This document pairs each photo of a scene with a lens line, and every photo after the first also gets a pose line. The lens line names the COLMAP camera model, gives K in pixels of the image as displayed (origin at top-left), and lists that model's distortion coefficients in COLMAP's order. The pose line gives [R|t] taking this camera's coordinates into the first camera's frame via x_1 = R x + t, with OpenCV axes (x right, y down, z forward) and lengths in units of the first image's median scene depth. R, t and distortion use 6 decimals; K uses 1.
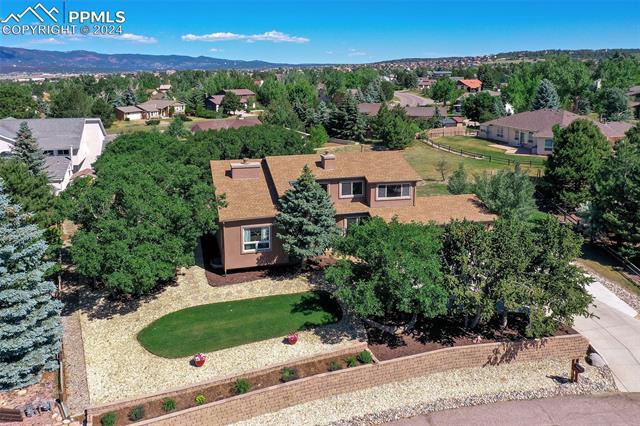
lens RADIAL K [[521.1, 0, 310.2], [0, 521.1, 213.0], [0, 0, 1]] dist [0.000929, -0.002274]
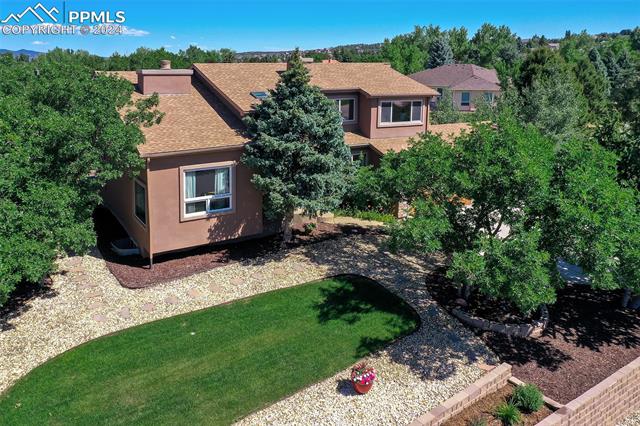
lens RADIAL K [[538.1, 0, 294.4], [0, 538.1, 166.9], [0, 0, 1]] dist [-0.006815, -0.001065]
pose [[0.965157, -0.051745, 0.256503, -0.157672], [0.072760, 0.994665, -0.073121, 0.071595], [-0.251351, 0.089237, 0.963774, 0.444866]]
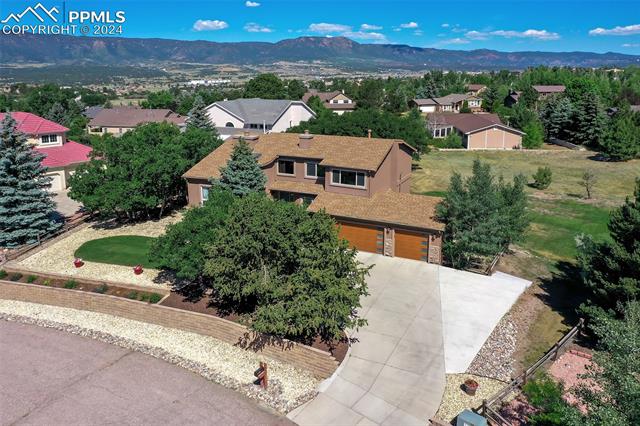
lens RADIAL K [[521.1, 0, 310.2], [0, 521.1, 213.0], [0, 0, 1]] dist [0.000929, -0.002274]
pose [[0.737533, 0.180610, -0.650711, 0.827502], [-0.179351, 0.981355, 0.069102, -0.036699], [0.651060, 0.065741, 0.756174, 0.264946]]
